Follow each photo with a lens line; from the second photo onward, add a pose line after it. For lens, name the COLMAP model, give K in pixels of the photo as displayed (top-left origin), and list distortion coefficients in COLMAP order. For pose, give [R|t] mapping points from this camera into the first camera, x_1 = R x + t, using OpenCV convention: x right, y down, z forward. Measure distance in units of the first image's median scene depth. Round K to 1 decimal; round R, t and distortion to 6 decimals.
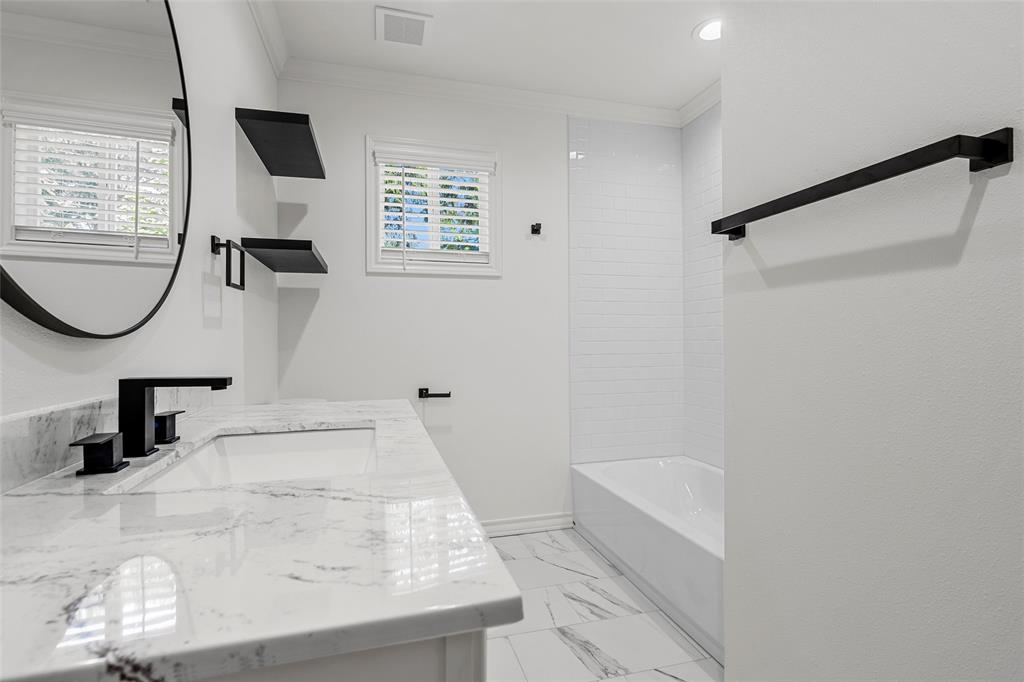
lens RADIAL K [[495.2, 0, 513.3], [0, 495.2, 341.6], [0, 0, 1]] dist [0.001729, -0.001232]
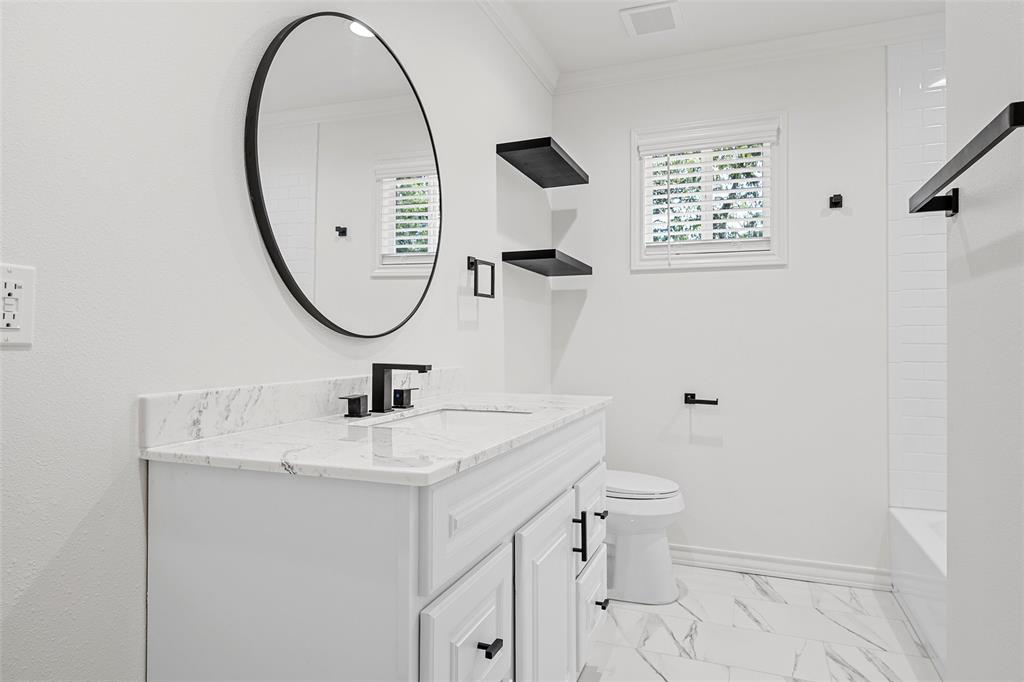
lens RADIAL K [[609.4, 0, 513.4], [0, 609.4, 339.1], [0, 0, 1]] dist [0.001833, -0.001632]
pose [[0.799270, 0.004856, -0.600952, 0.272363], [-0.008064, 0.999964, -0.002646, -0.000396], [0.600918, 0.006961, 0.799280, -0.109862]]
